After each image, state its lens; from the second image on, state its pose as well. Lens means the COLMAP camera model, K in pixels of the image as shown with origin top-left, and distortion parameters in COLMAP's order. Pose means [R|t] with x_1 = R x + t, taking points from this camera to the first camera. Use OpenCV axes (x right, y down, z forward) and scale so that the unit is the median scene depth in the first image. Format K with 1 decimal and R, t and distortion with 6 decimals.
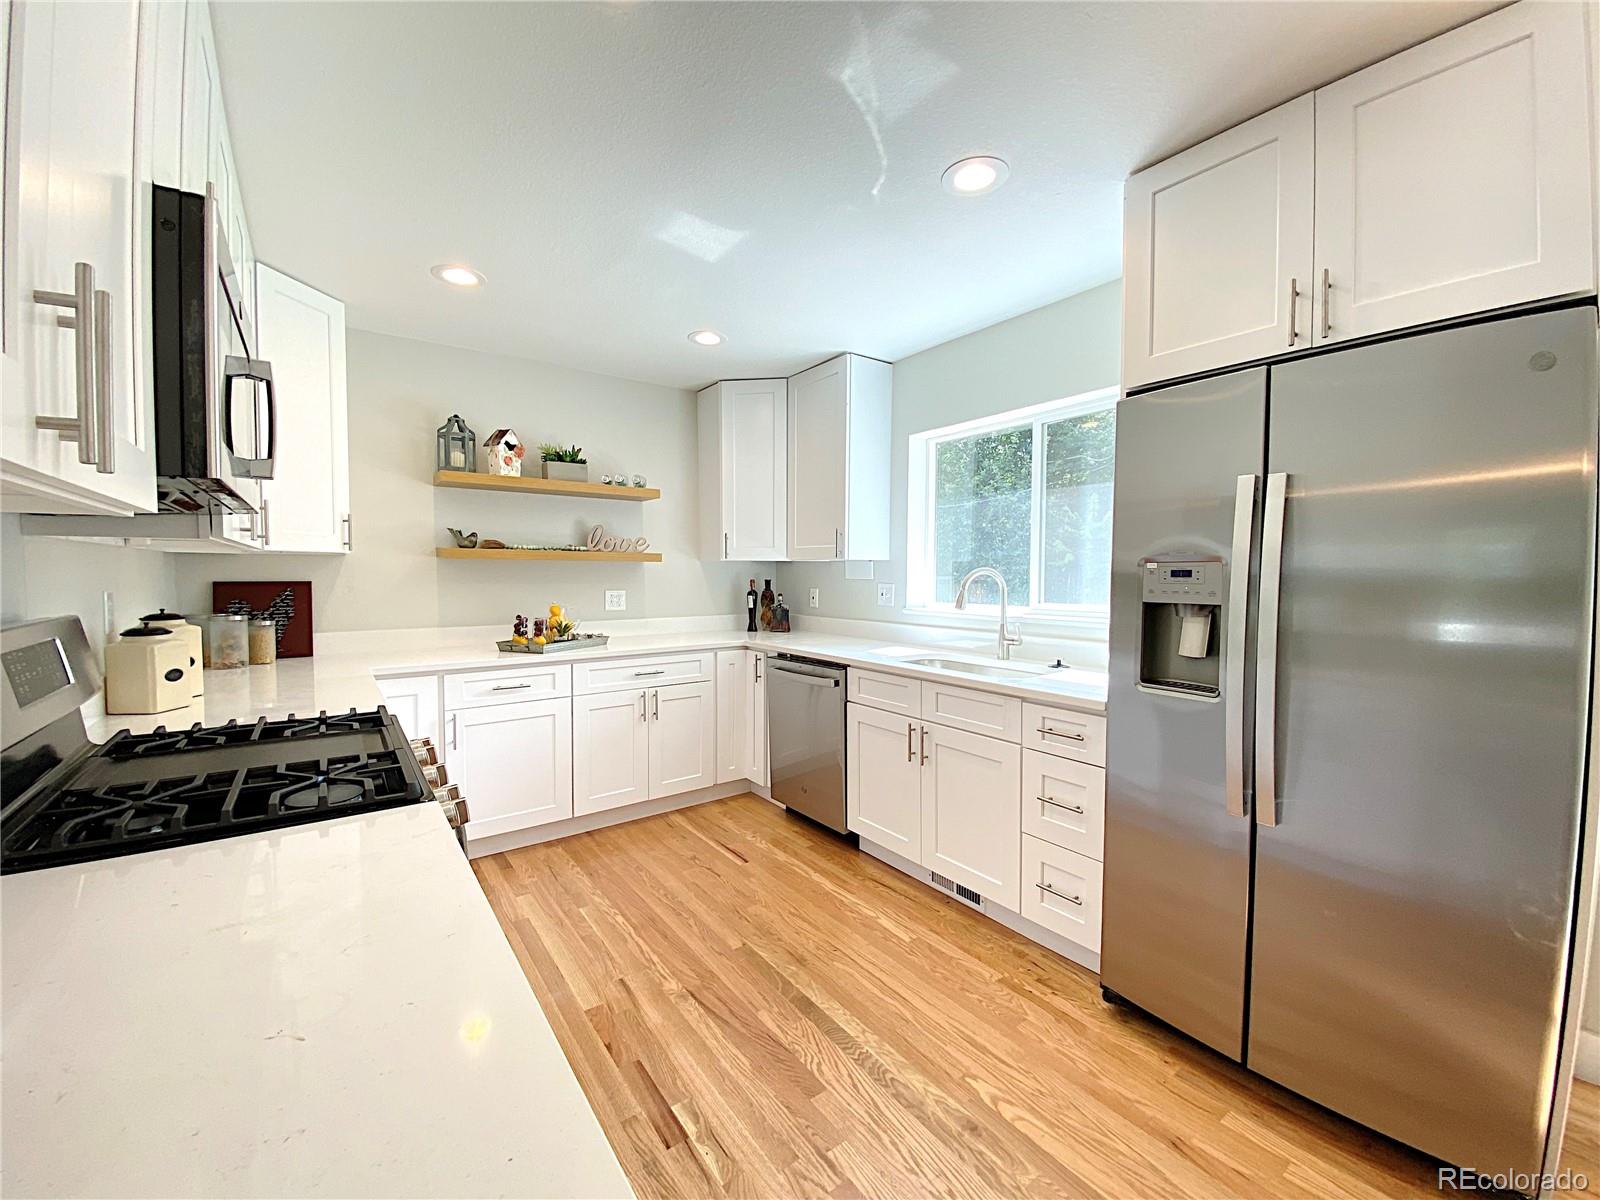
lens RADIAL K [[648.6, 0, 798.4], [0, 648.6, 599.4], [0, 0, 1]] dist [0.045840, -0.032257]
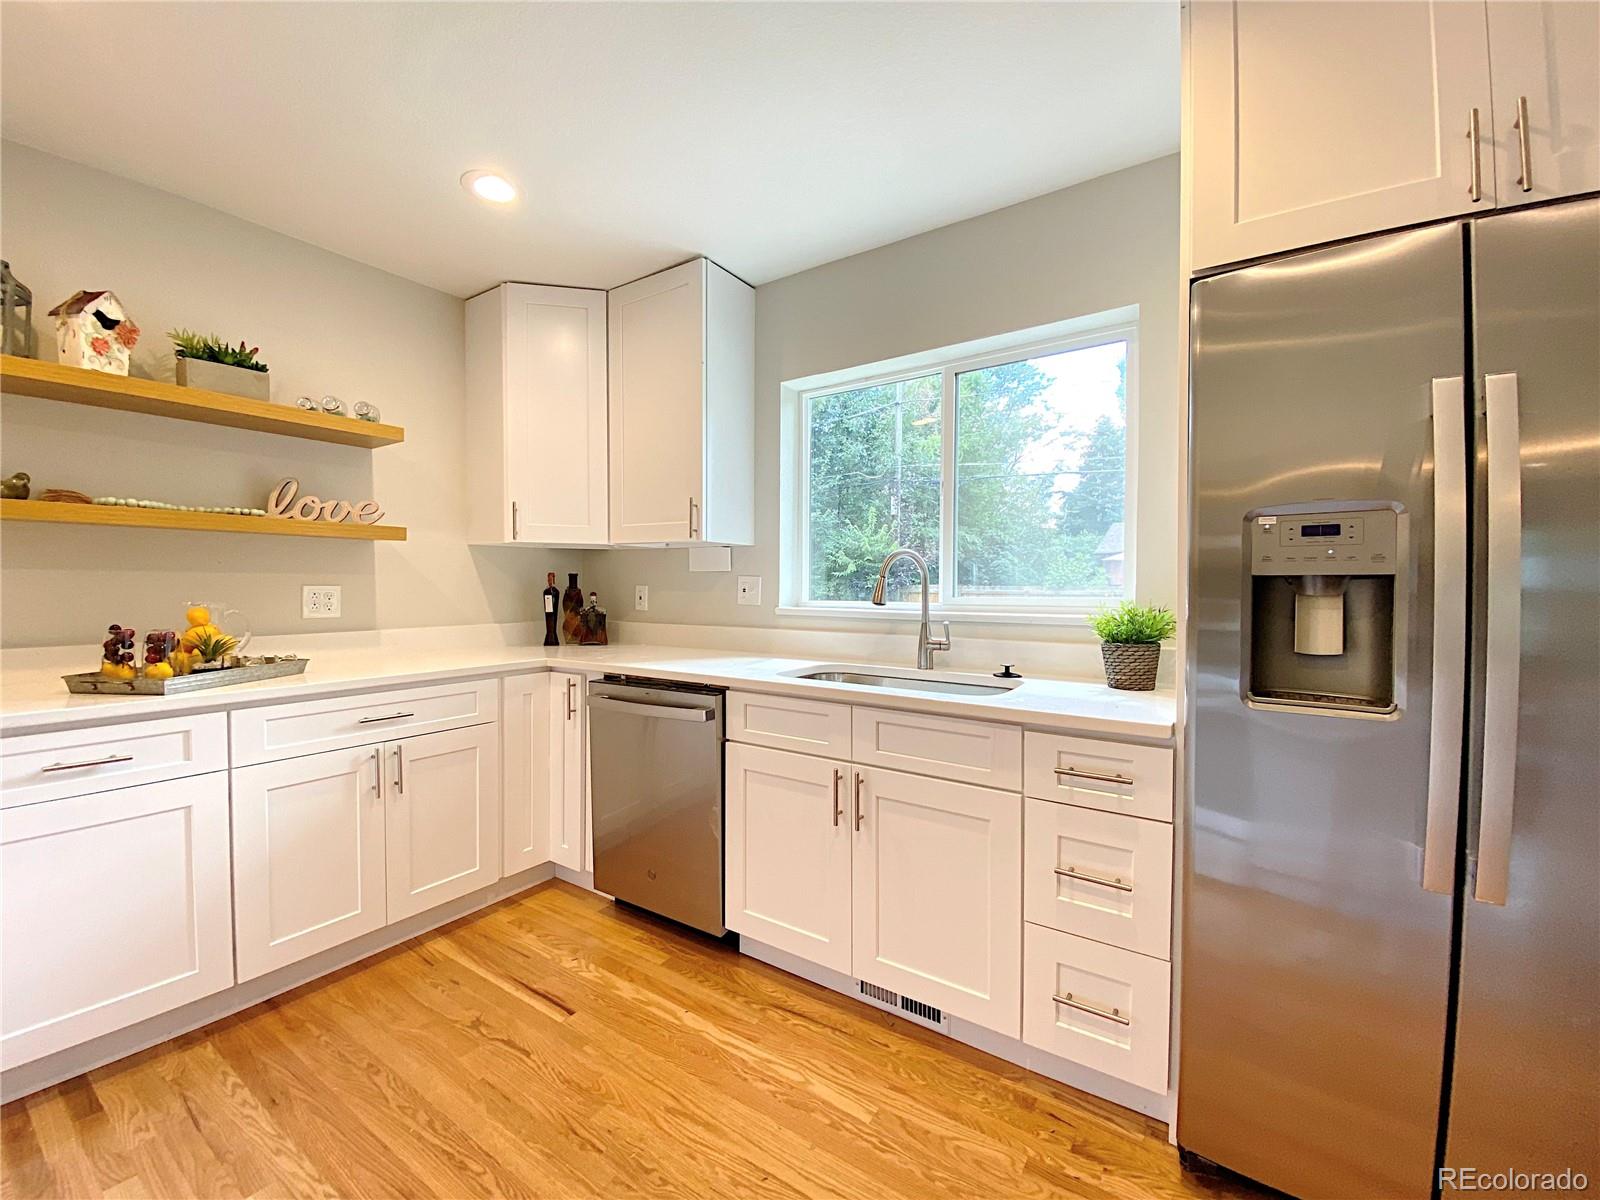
lens RADIAL K [[652.1, 0, 799.8], [0, 652.1, 597.3], [0, 0, 1]] dist [0.018640, -0.019989]
pose [[0.939500, -0.004801, 0.342515, -0.079563], [0.012829, 0.999693, -0.021176, 0.020050], [-0.342308, 0.024288, 0.939274, 0.303083]]
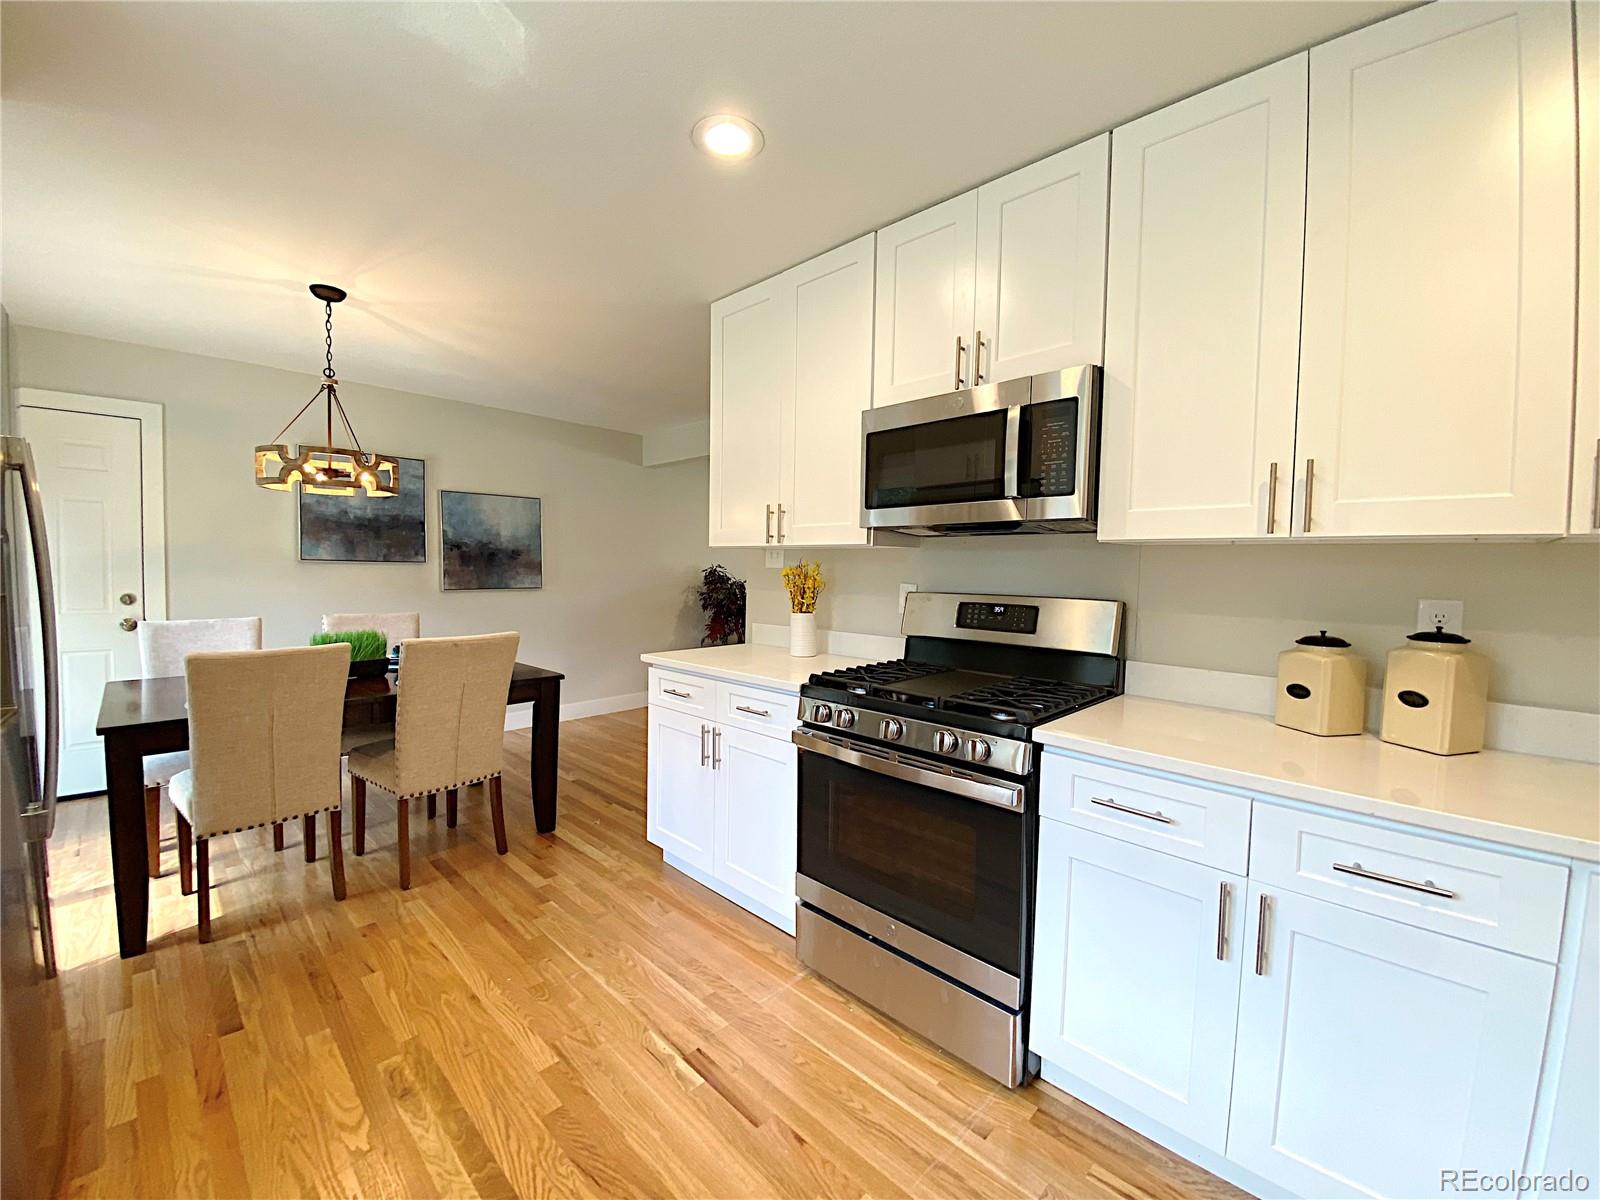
lens RADIAL K [[642.4, 0, 800.0], [0, 642.4, 600.0], [0, 0, 1]] dist [-0.000588, -0.009500]
pose [[-0.985886, -0.009410, -0.167156, -0.083325], [-0.025772, 0.995049, 0.095985, -0.041464], [0.165425, 0.098939, -0.981247, 0.973758]]
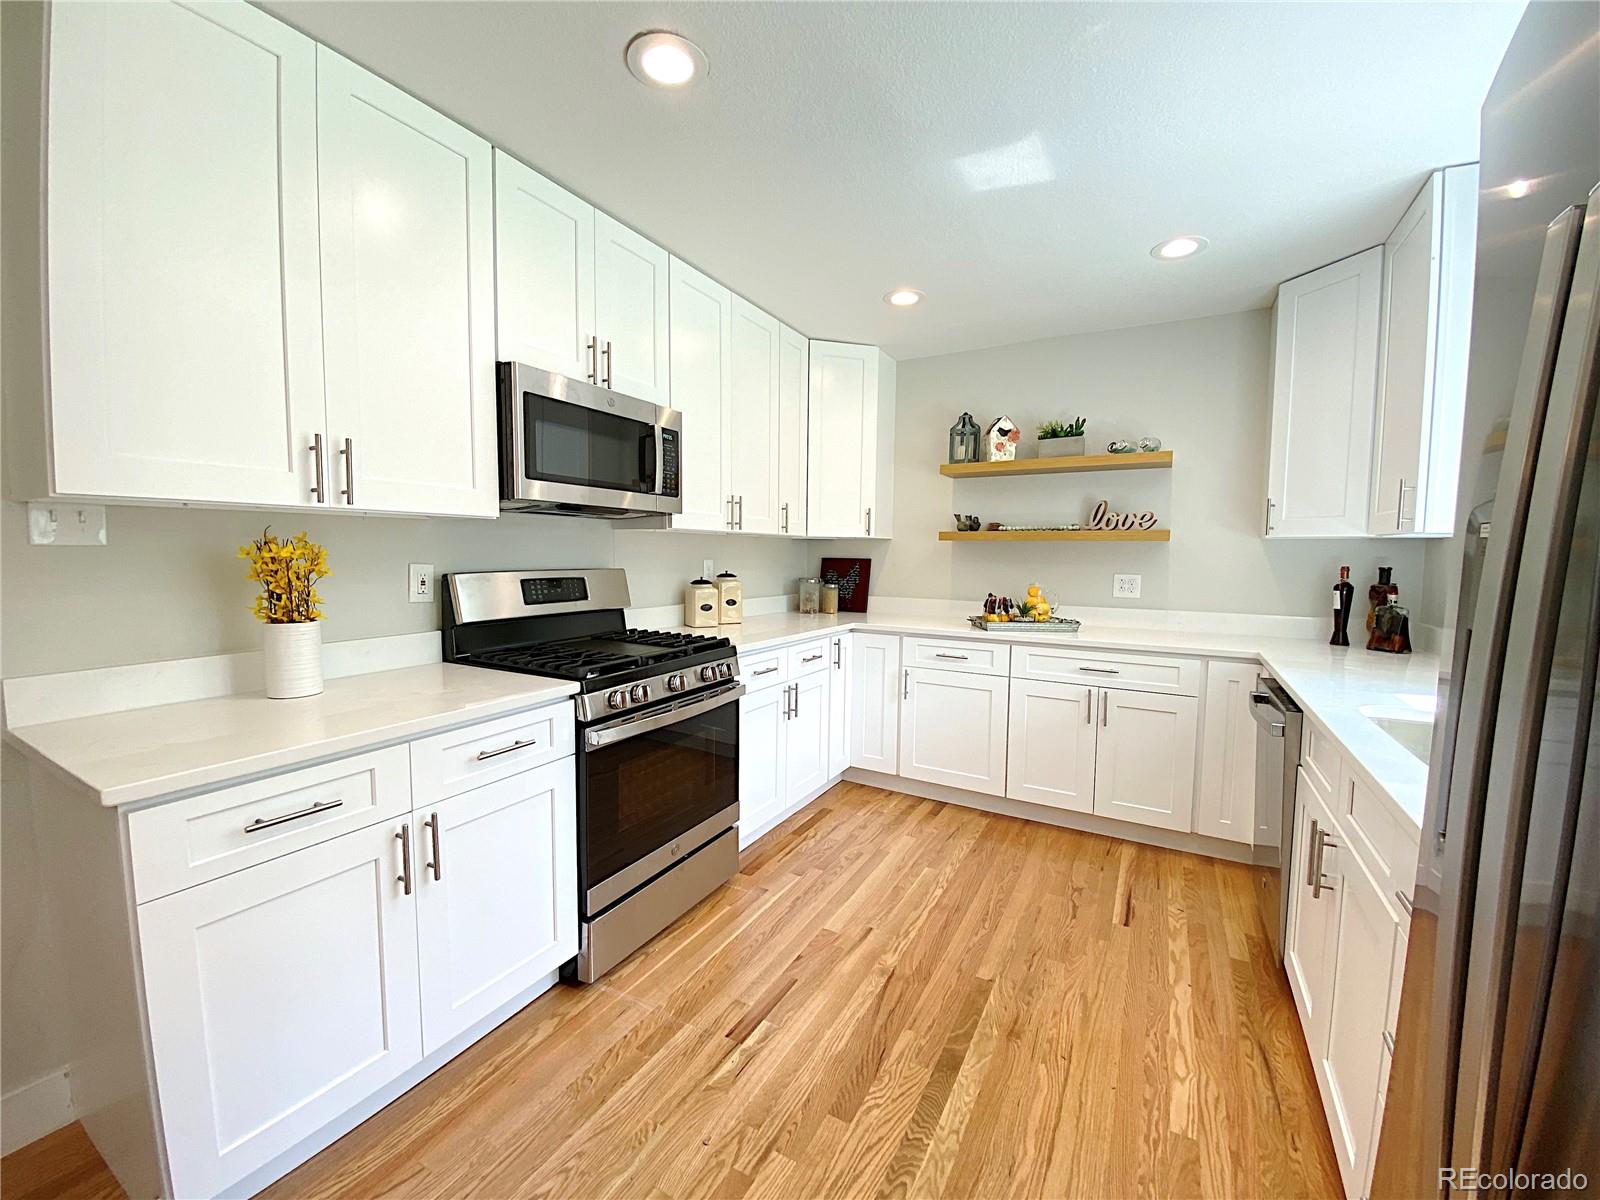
lens RADIAL K [[648.6, 0, 798.4], [0, 648.6, 599.4], [0, 0, 1]] dist [0.045840, -0.032257]
pose [[0.414161, 0.069803, -0.907523, 0.405761], [-0.049753, 0.997301, 0.054003, -0.007521], [0.908843, 0.022786, 0.416516, 0.284353]]
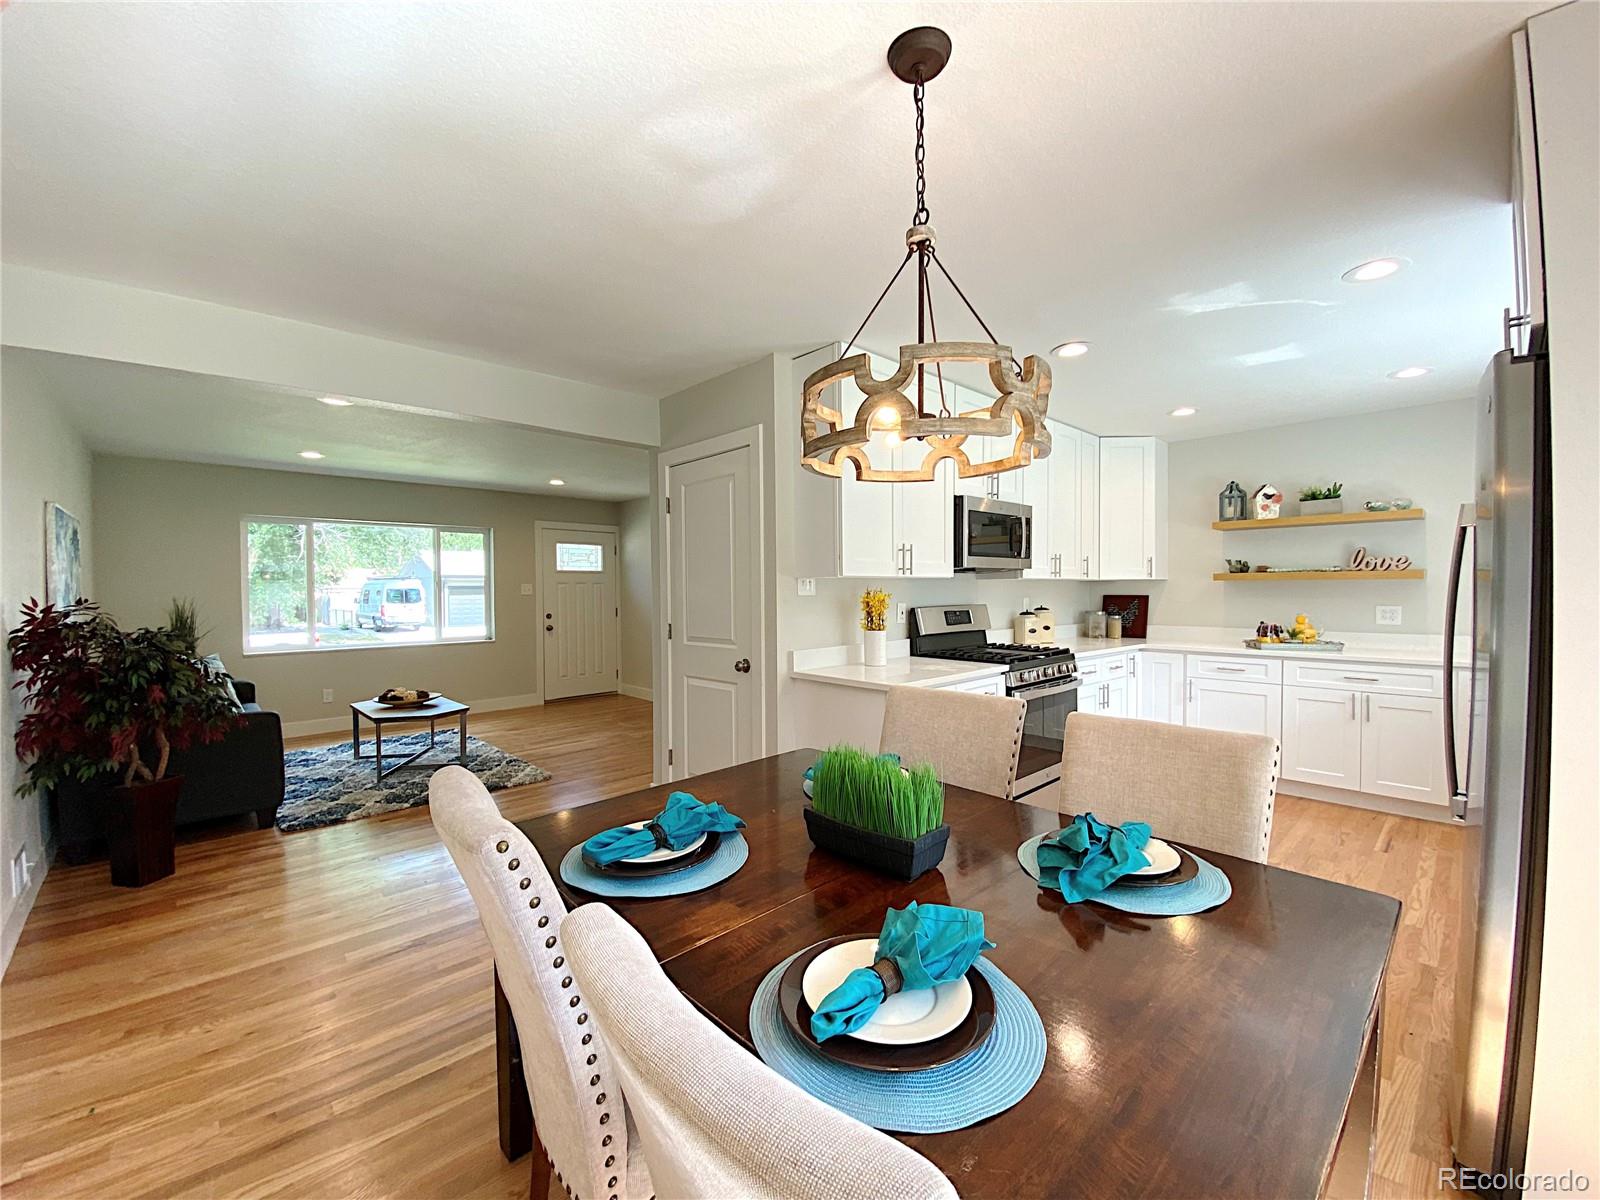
lens RADIAL K [[652.1, 0, 799.8], [0, 652.1, 597.3], [0, 0, 1]] dist [0.018640, -0.019989]
pose [[0.120923, 0.010171, -0.992610, 0.814439], [-0.036949, 0.999301, 0.005738, 0.001718], [0.991974, 0.035983, 0.121214, -0.116009]]
